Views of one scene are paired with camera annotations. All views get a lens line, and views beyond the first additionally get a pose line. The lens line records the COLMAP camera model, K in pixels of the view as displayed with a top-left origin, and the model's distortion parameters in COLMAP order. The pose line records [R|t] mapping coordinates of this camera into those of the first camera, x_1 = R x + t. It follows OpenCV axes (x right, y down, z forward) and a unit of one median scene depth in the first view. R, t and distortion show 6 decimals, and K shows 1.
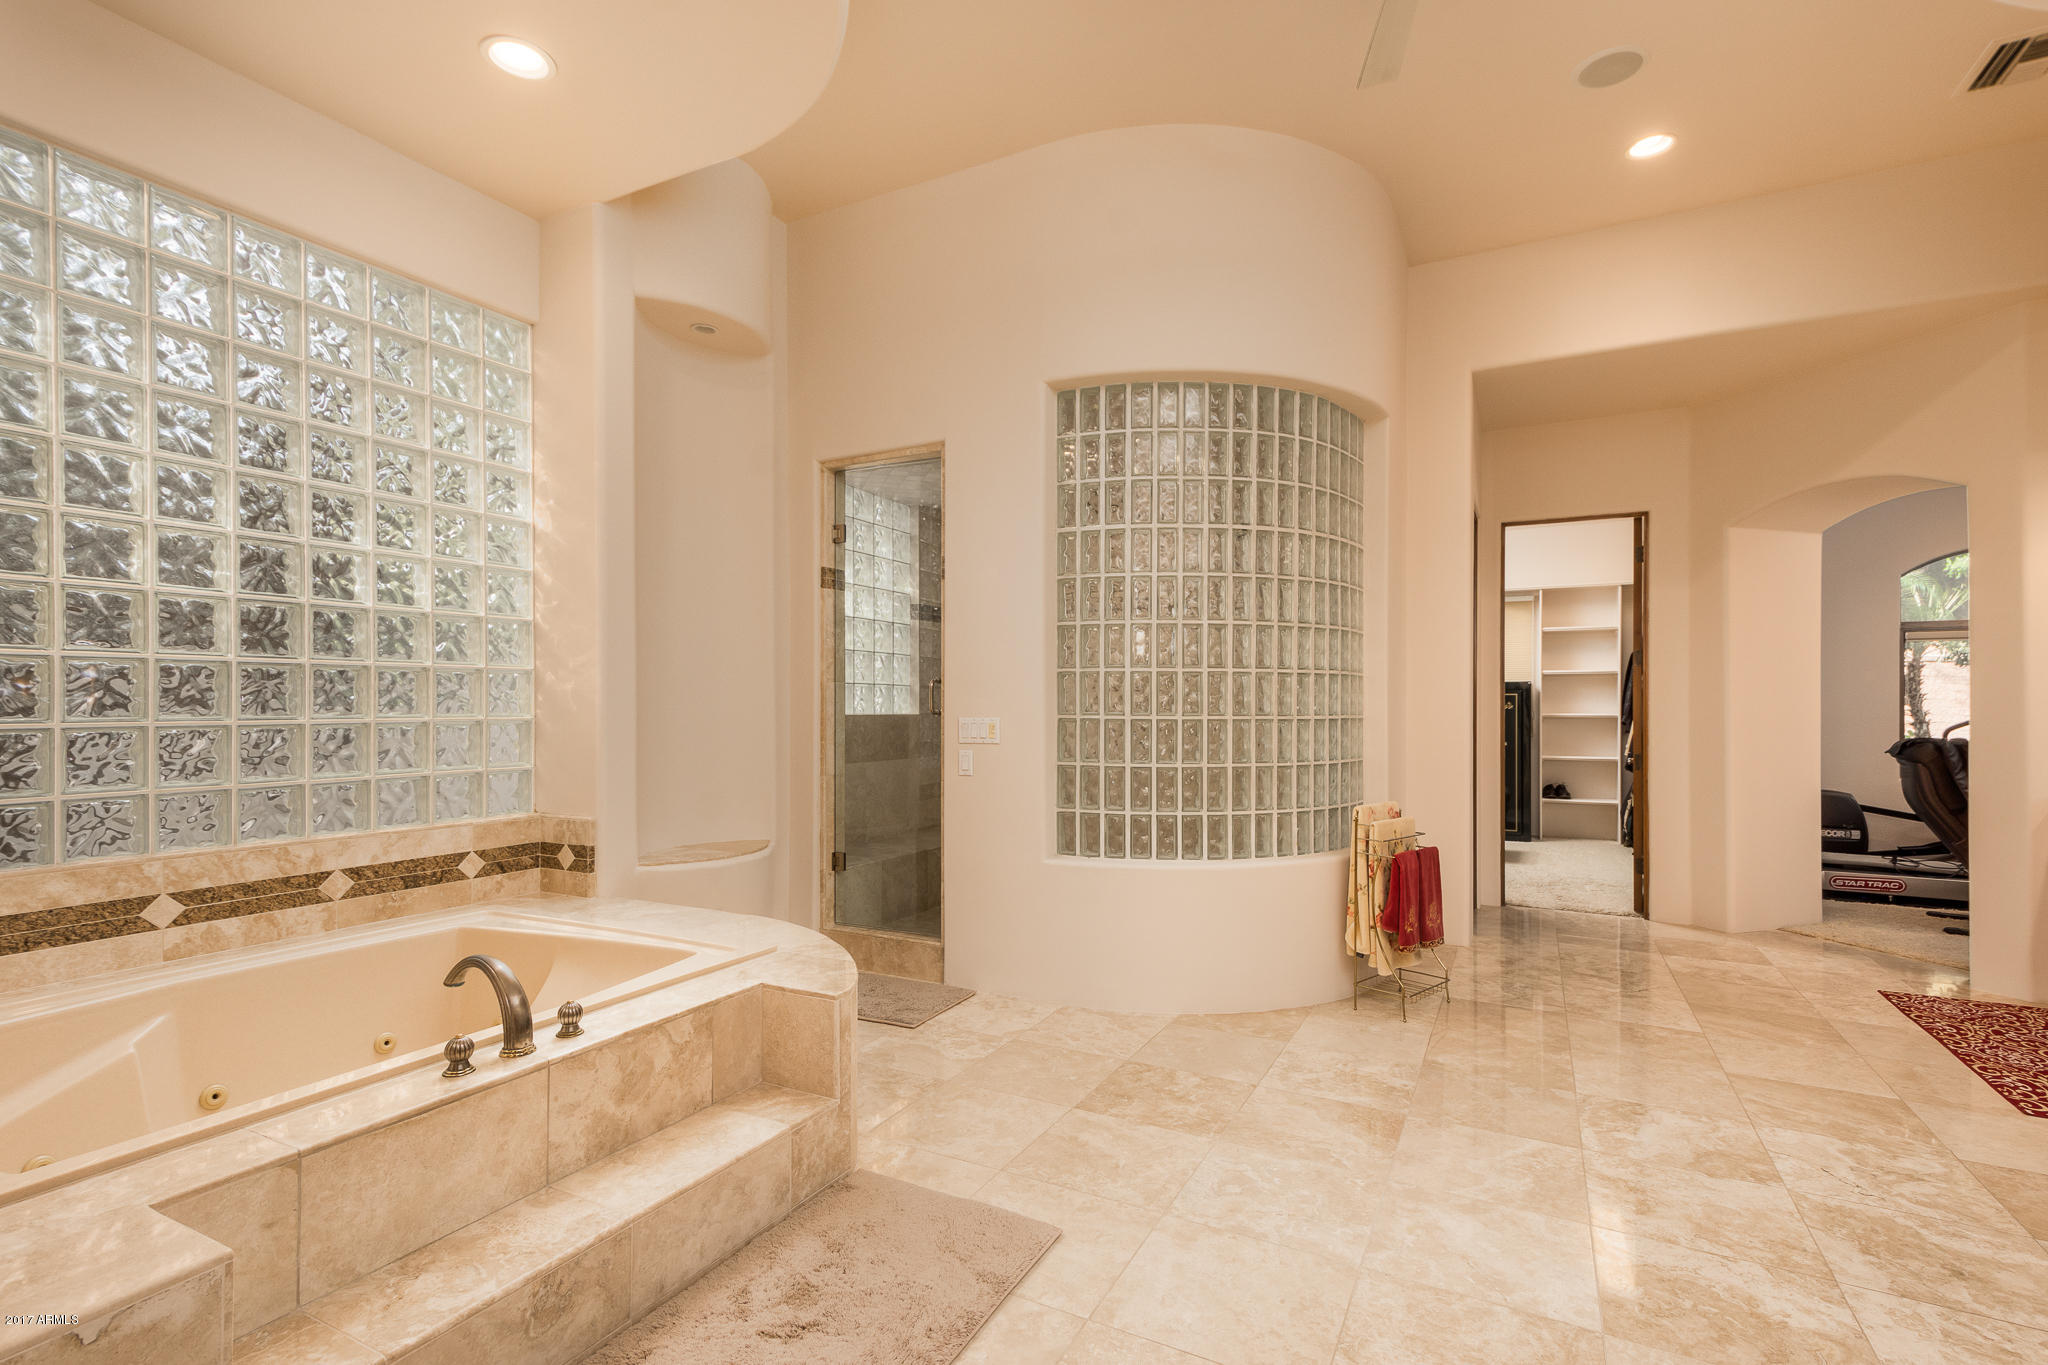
lens RADIAL K [[953.7, 0, 1024.4], [0, 953.7, 697.6], [0, 0, 1]] dist [0.001708, 0.000687]
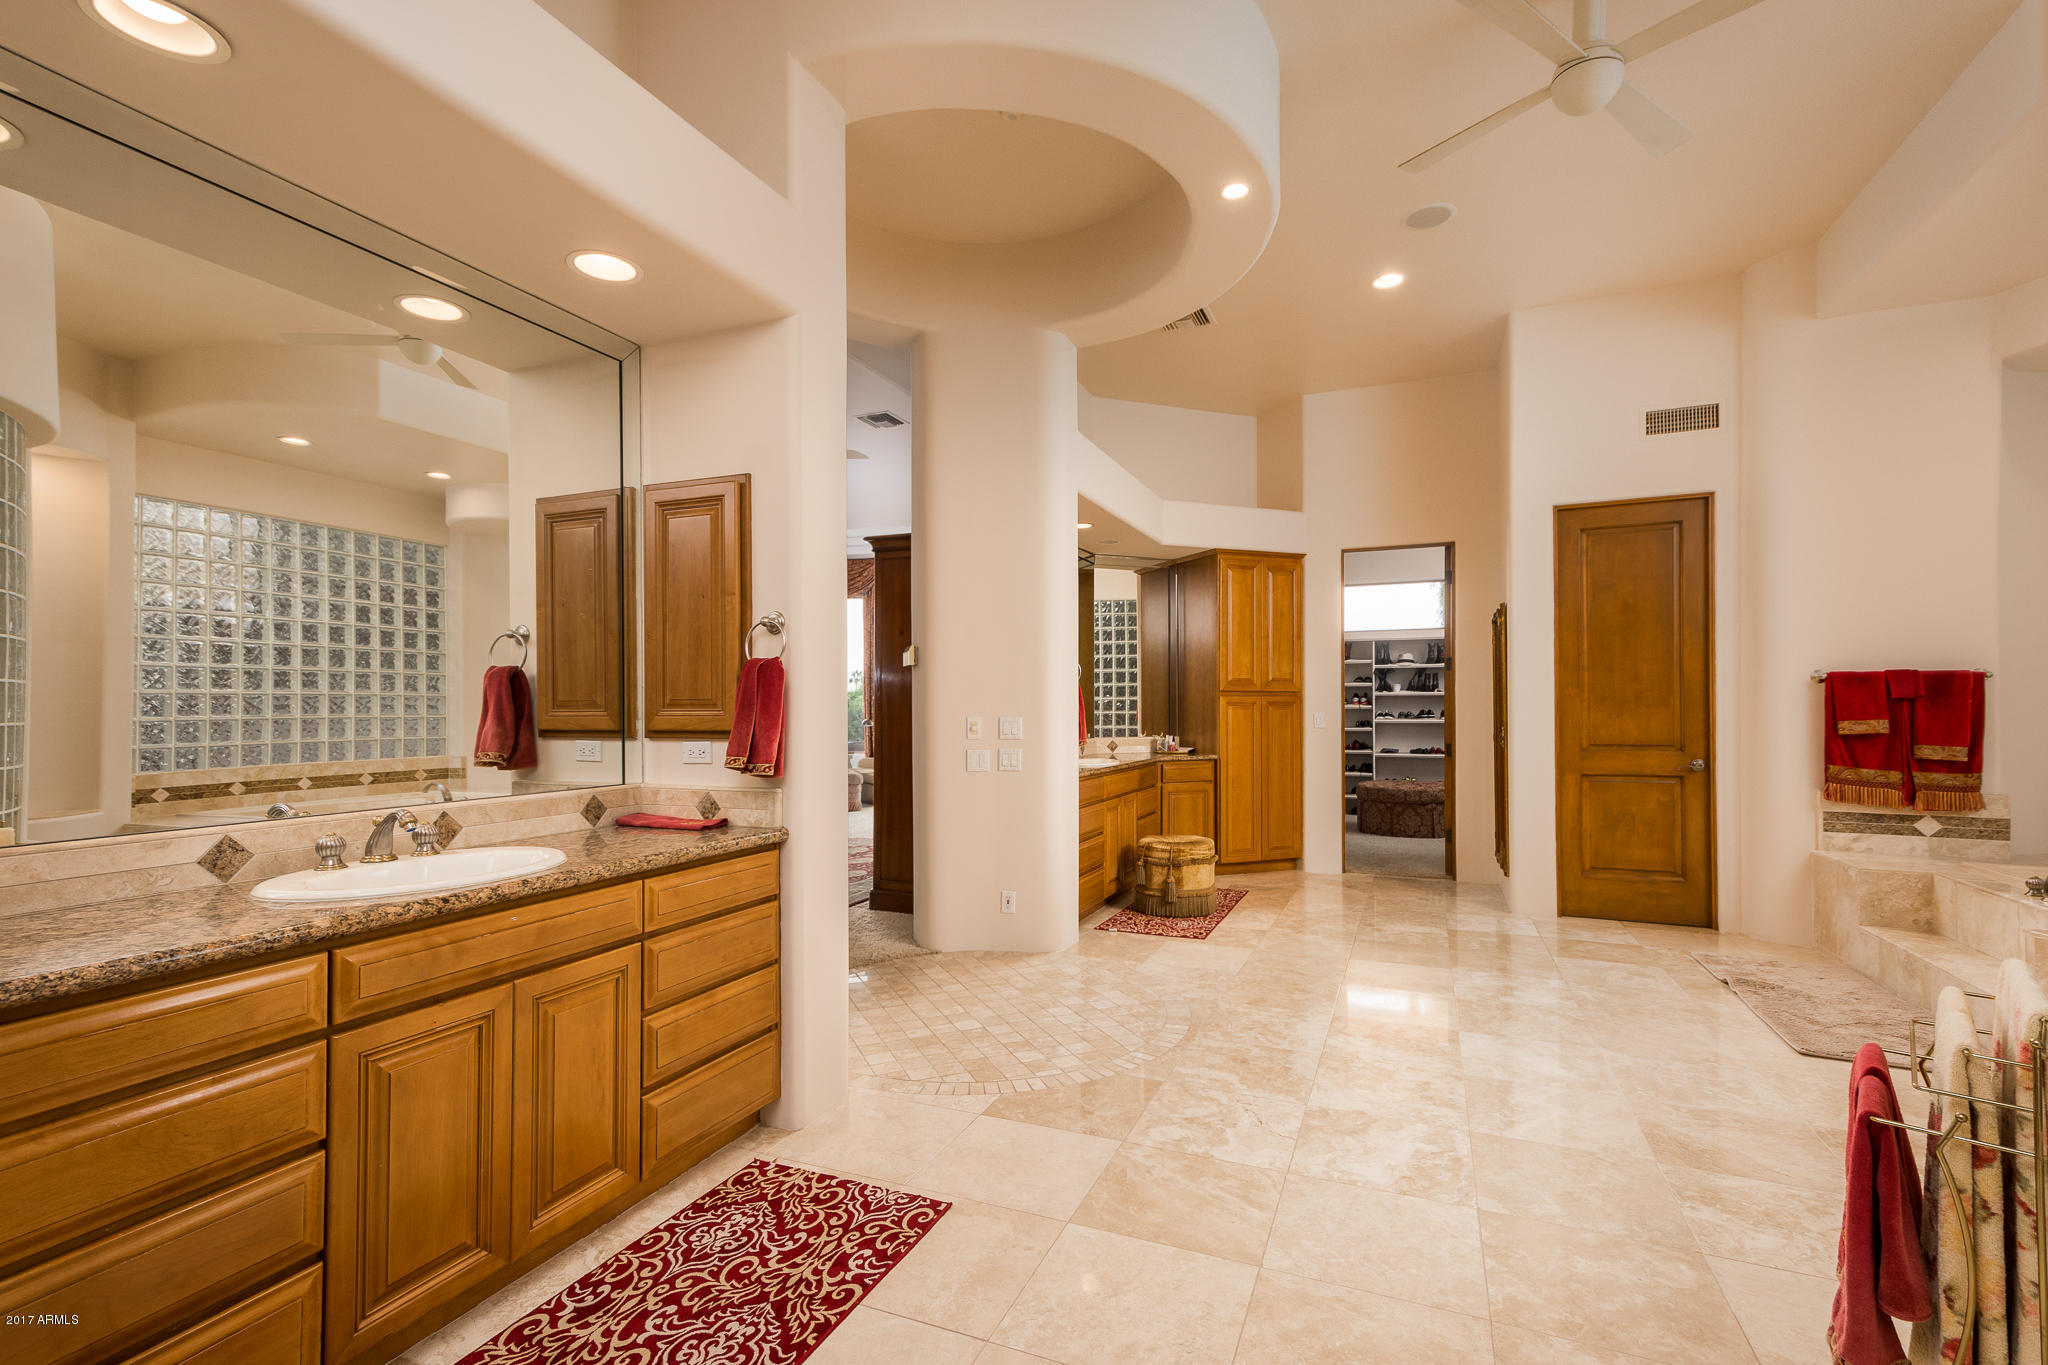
lens RADIAL K [[937.2, 0, 1022.7], [0, 937.2, 695.3], [0, 0, 1]] dist [0.002995, 0.000553]
pose [[-0.996358, 0.000635, -0.085267, 1.137153], [0.002322, 0.999804, -0.019685, 0.017643], [0.085237, -0.019811, -0.996164, 1.954388]]
